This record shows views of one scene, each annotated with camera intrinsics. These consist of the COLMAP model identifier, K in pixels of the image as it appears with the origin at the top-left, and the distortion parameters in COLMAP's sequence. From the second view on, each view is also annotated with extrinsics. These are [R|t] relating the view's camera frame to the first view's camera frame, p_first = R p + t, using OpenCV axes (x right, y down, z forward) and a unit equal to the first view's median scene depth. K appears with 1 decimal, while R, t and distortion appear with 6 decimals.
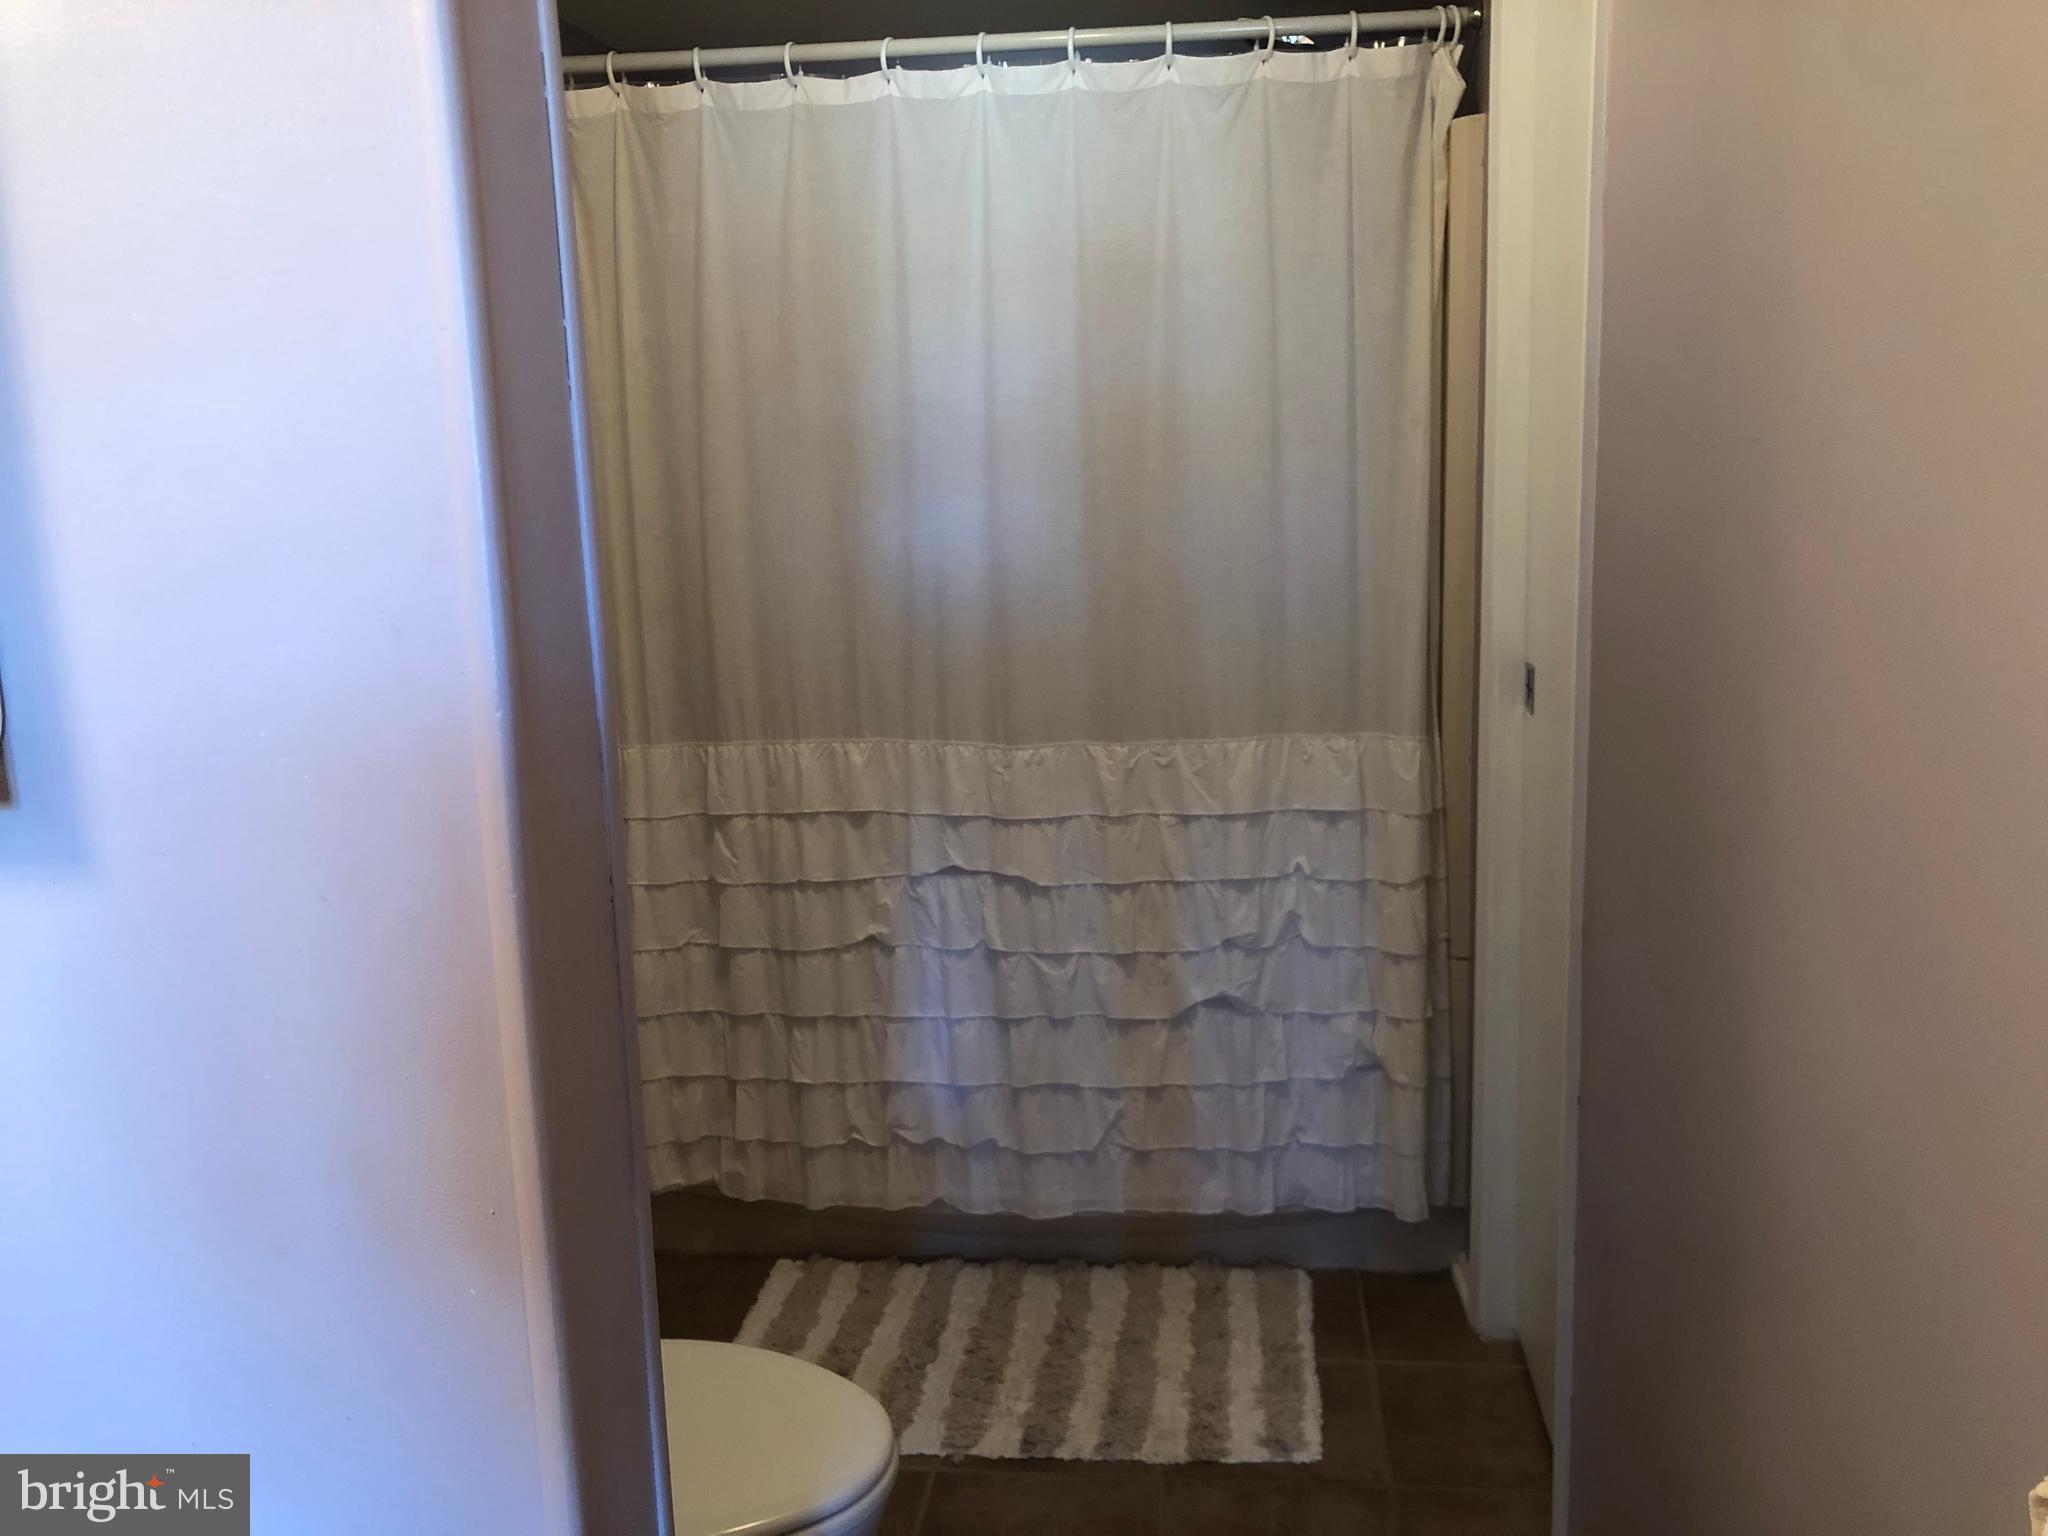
lens RADIAL K [[1681.6, 0, 1020.2], [0, 1681.6, 728.0], [0, 0, 1]] dist [0.289722, -0.757834]
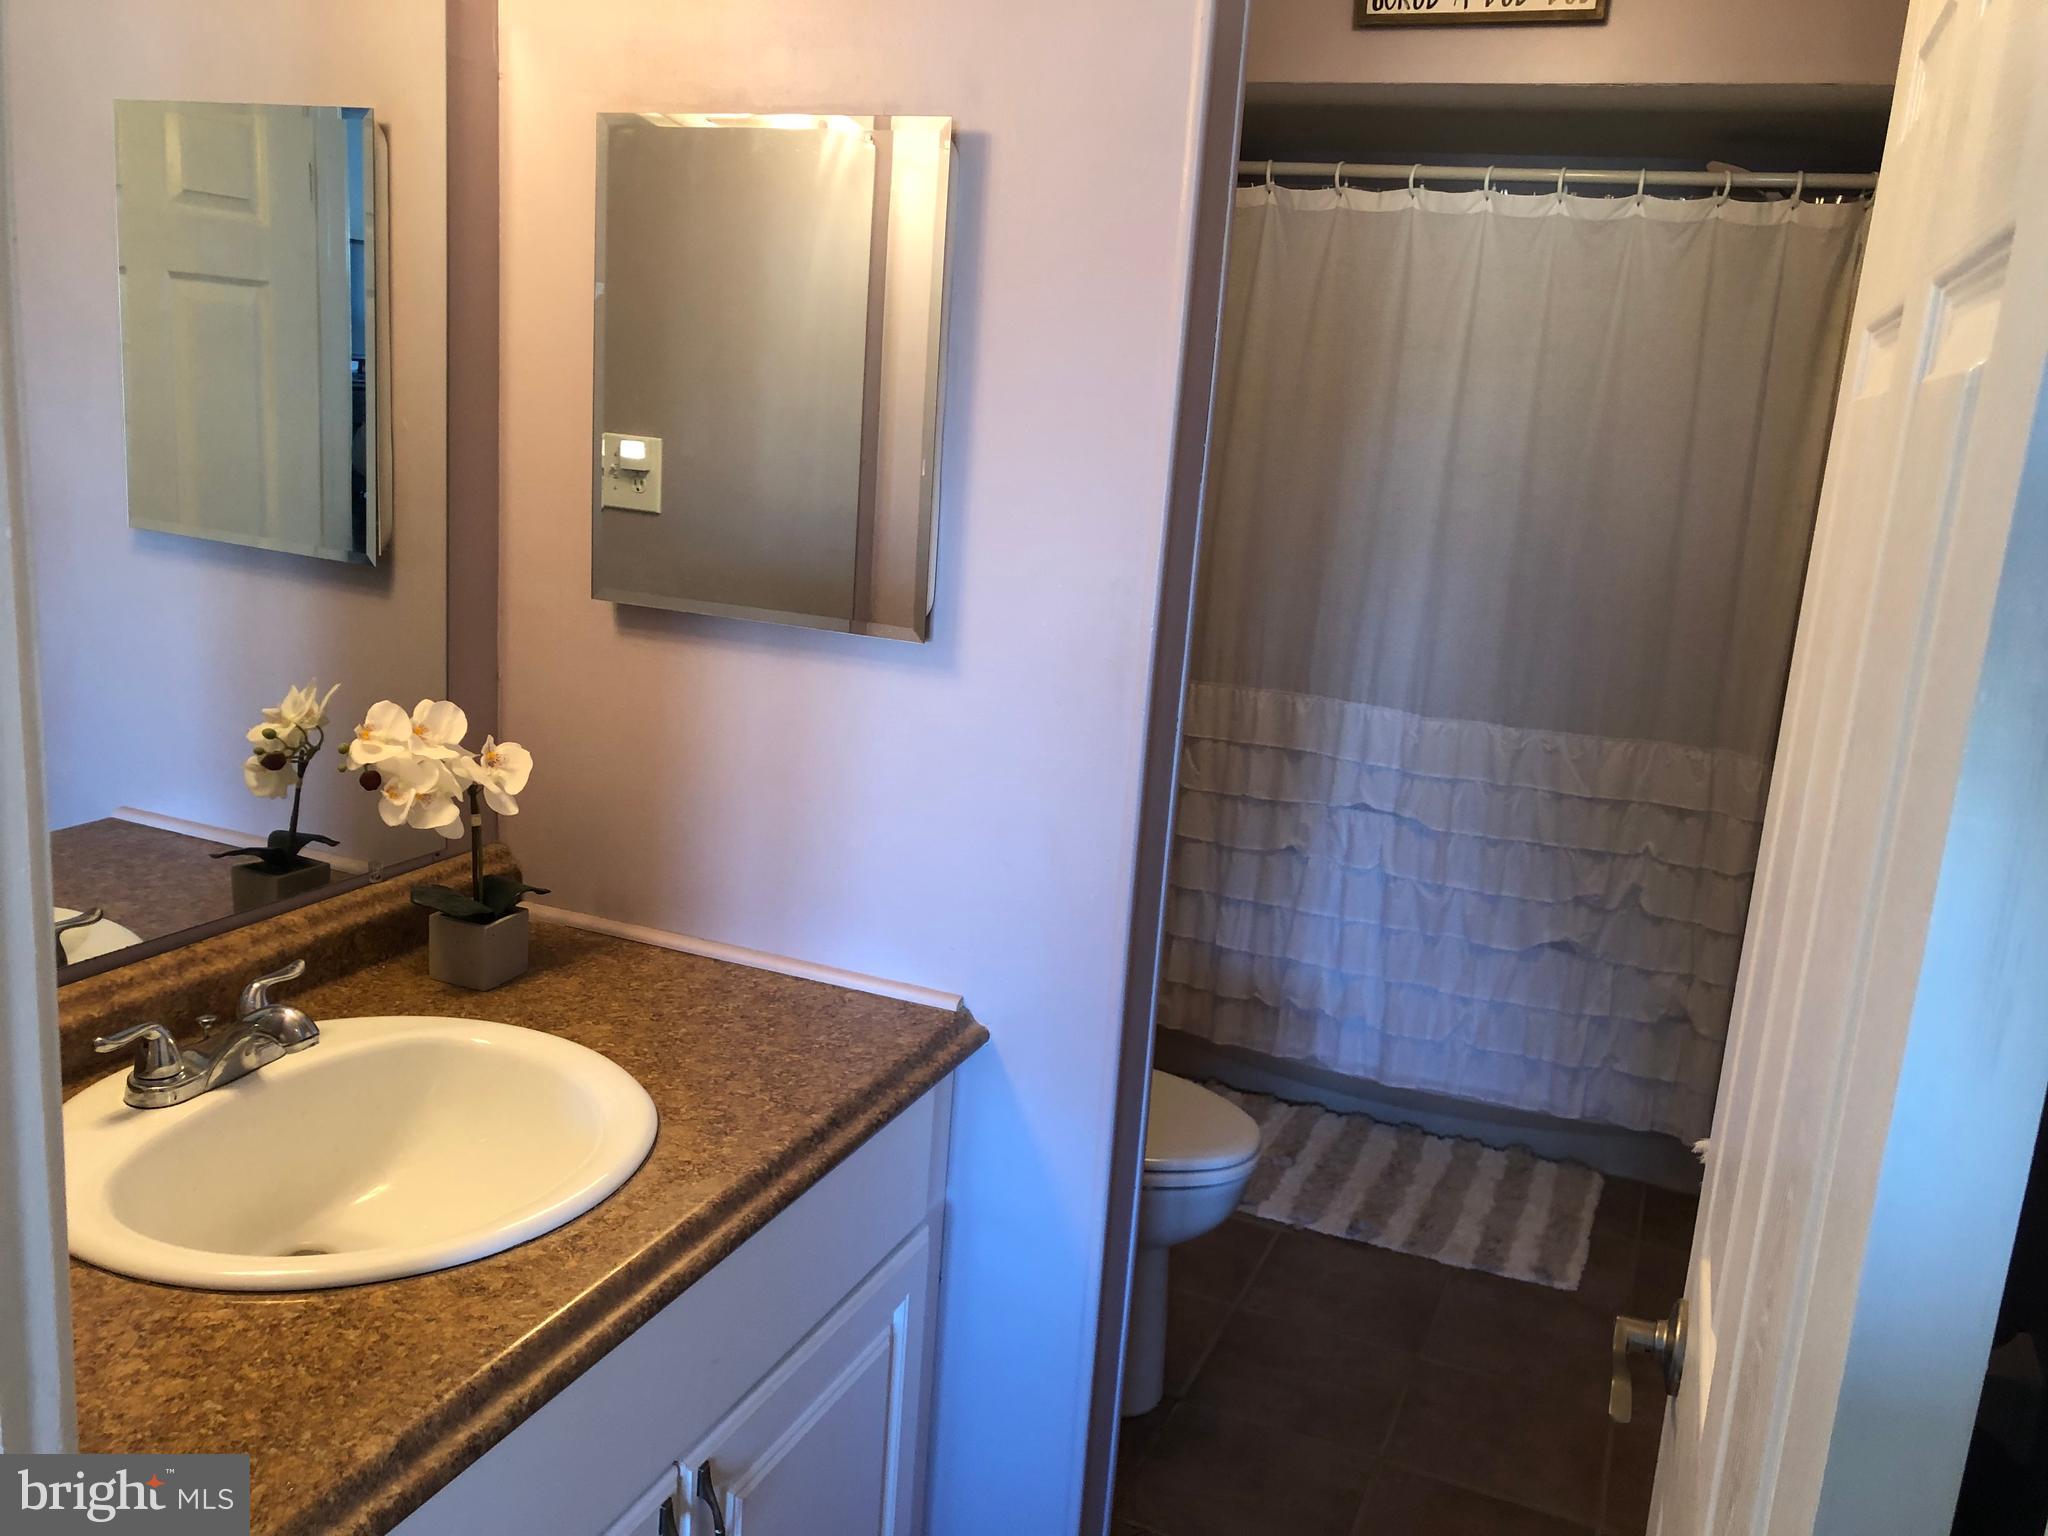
lens RADIAL K [[1687.9, 0, 1023.9], [0, 1687.9, 756.0], [0, 0, 1]] dist [0.010217, -0.003947]
pose [[0.955466, 0.158305, -0.249047, 0.026661], [-0.149269, 0.987272, 0.054884, 0.015247], [0.254565, -0.015265, 0.966935, -0.299980]]
